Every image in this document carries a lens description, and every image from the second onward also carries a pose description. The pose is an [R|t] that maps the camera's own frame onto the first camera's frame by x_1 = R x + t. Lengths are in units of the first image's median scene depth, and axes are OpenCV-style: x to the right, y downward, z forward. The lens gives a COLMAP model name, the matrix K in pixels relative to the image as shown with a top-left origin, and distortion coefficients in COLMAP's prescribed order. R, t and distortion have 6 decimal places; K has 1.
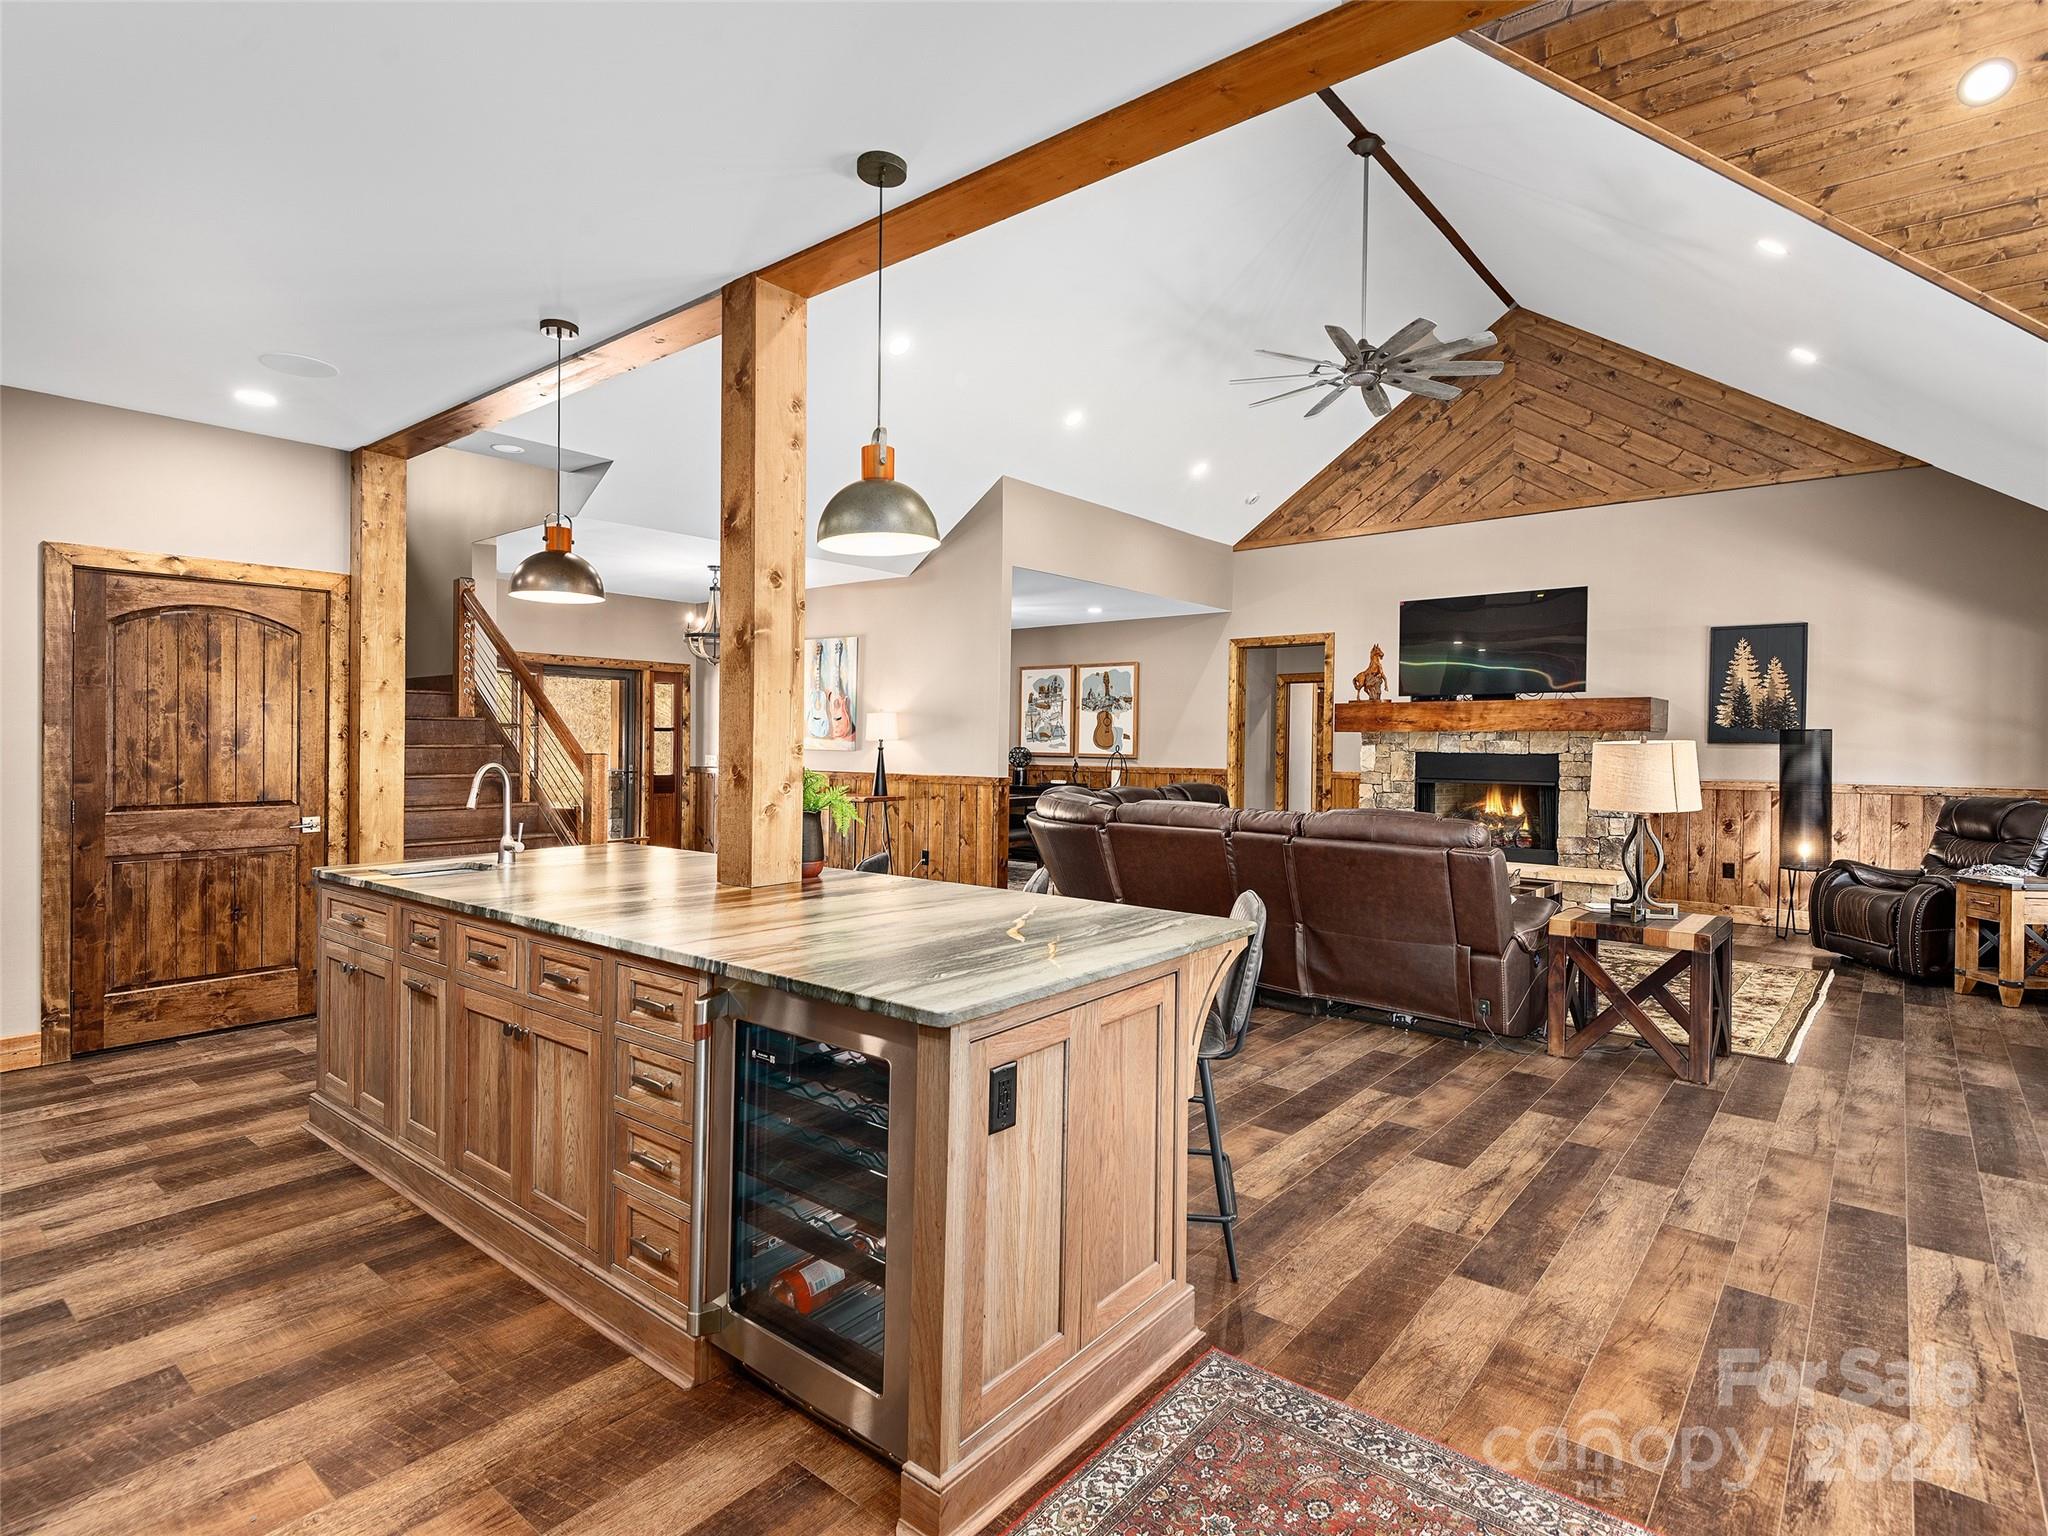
lens RADIAL K [[1058.2, 0, 1030.5], [0, 1058.2, 754.3], [0, 0, 1]] dist [0.028710, 0.000414]
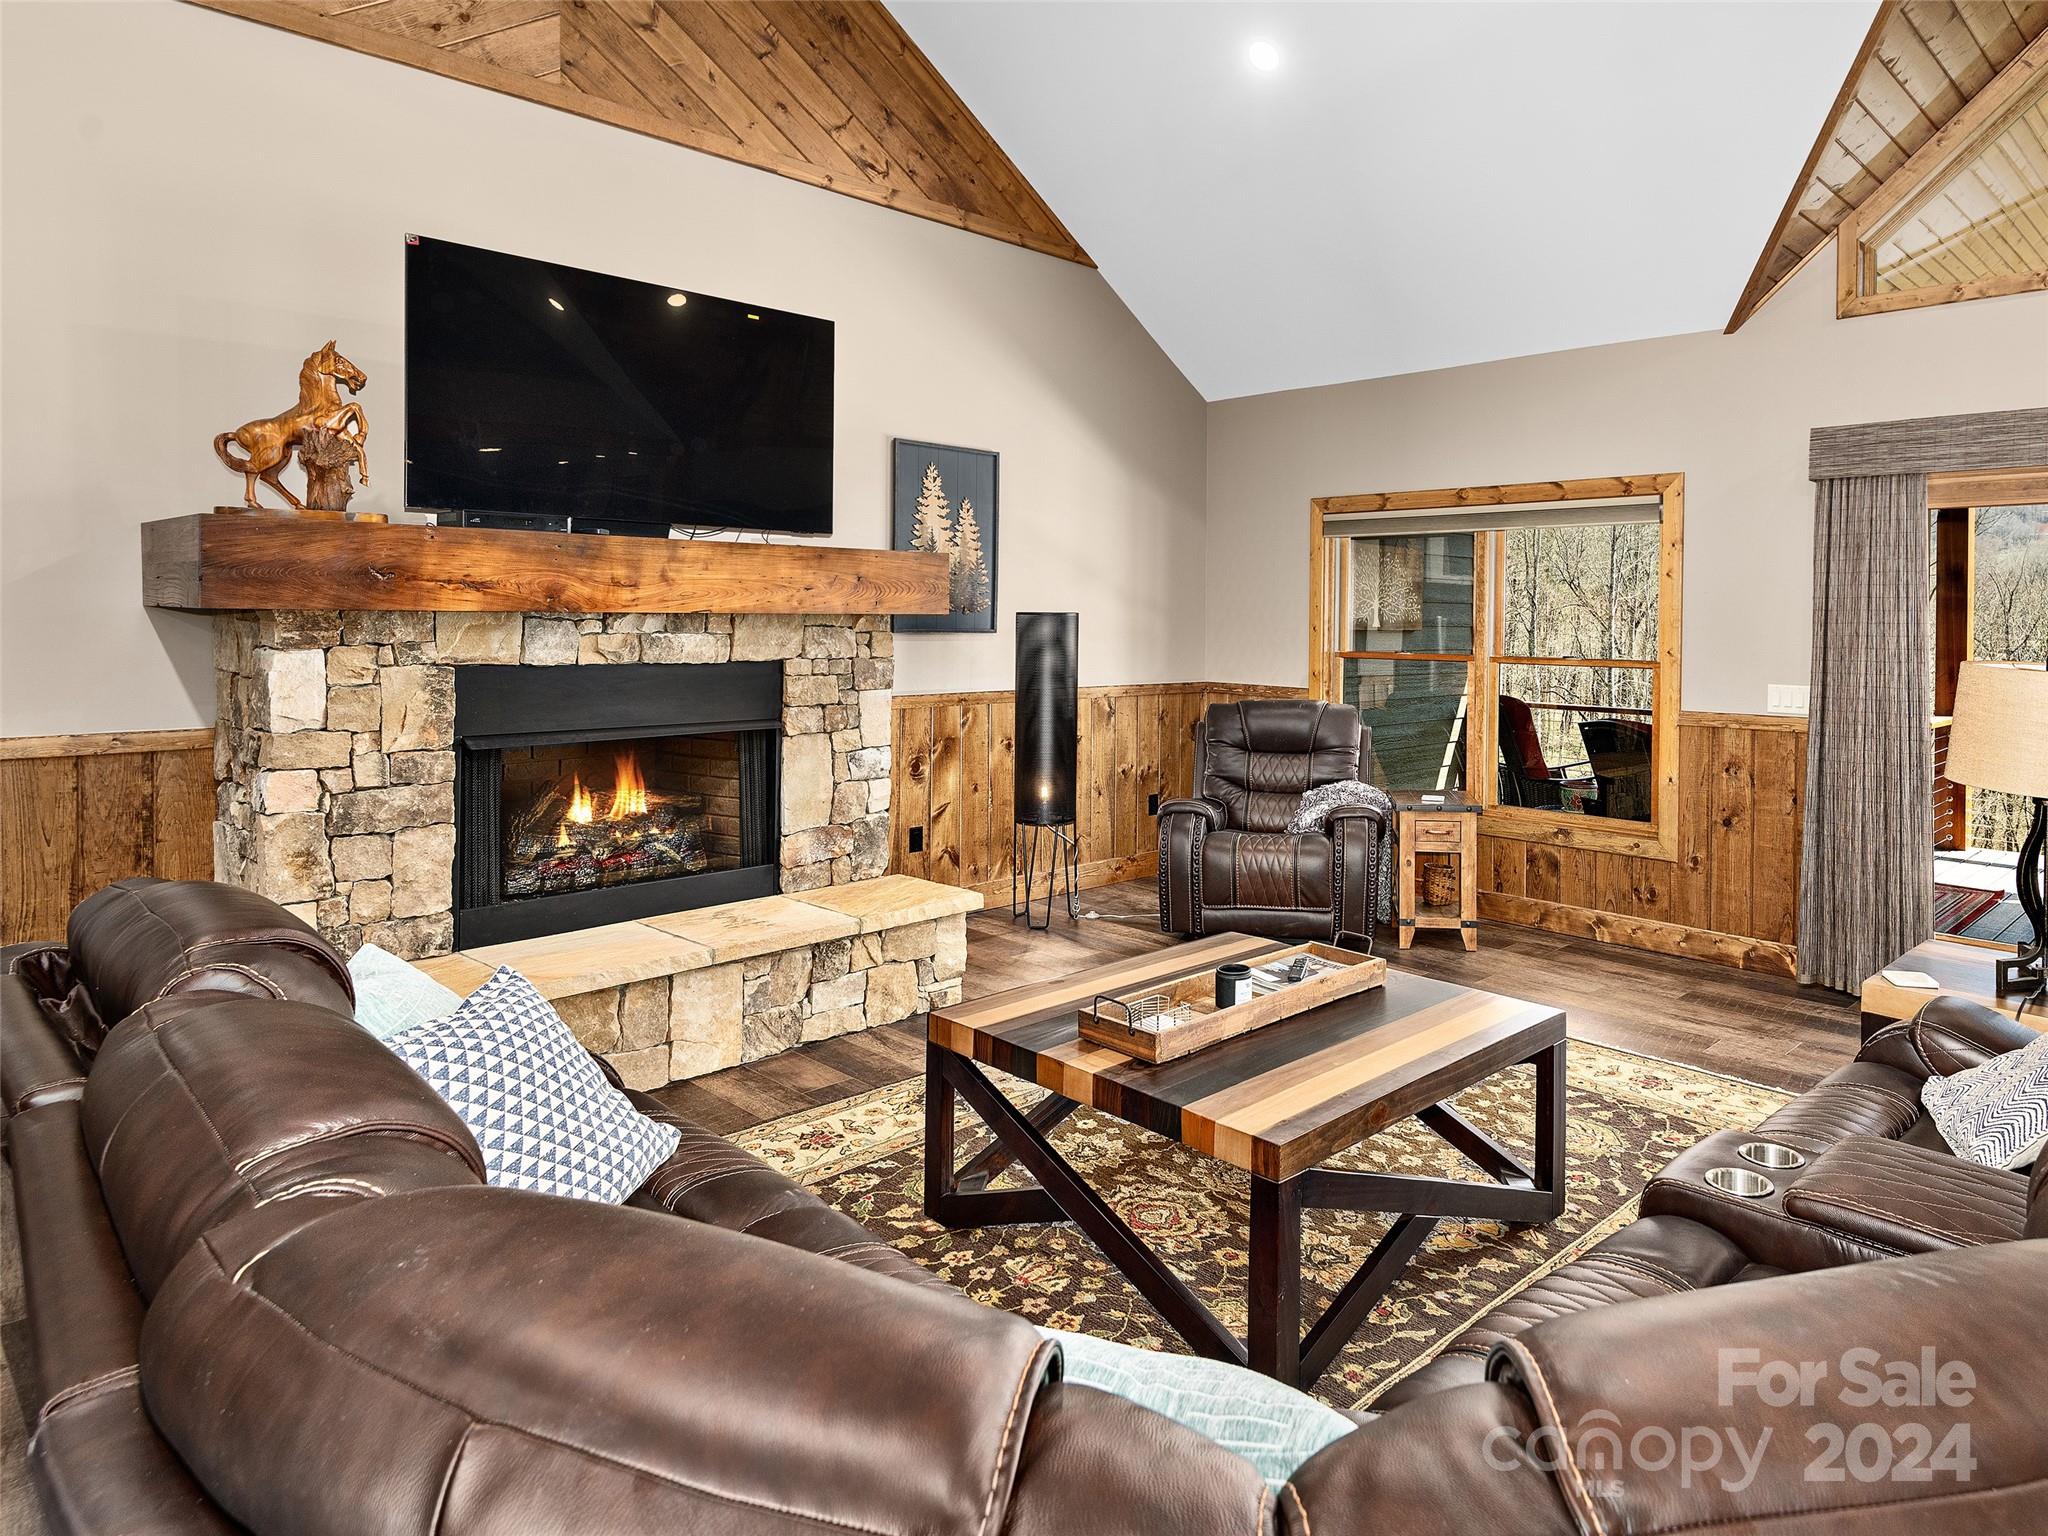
lens RADIAL K [[1244.5, 0, 1150.6], [0, 1244.5, 665.4], [0, 0, 1]] dist [0.010958, 0.001027]
pose [[0.070407, -0.043168, 0.996584, -0.048681], [0.005240, 0.999065, 0.042905, -0.021286], [-0.997505, 0.002202, 0.070568, 0.793733]]
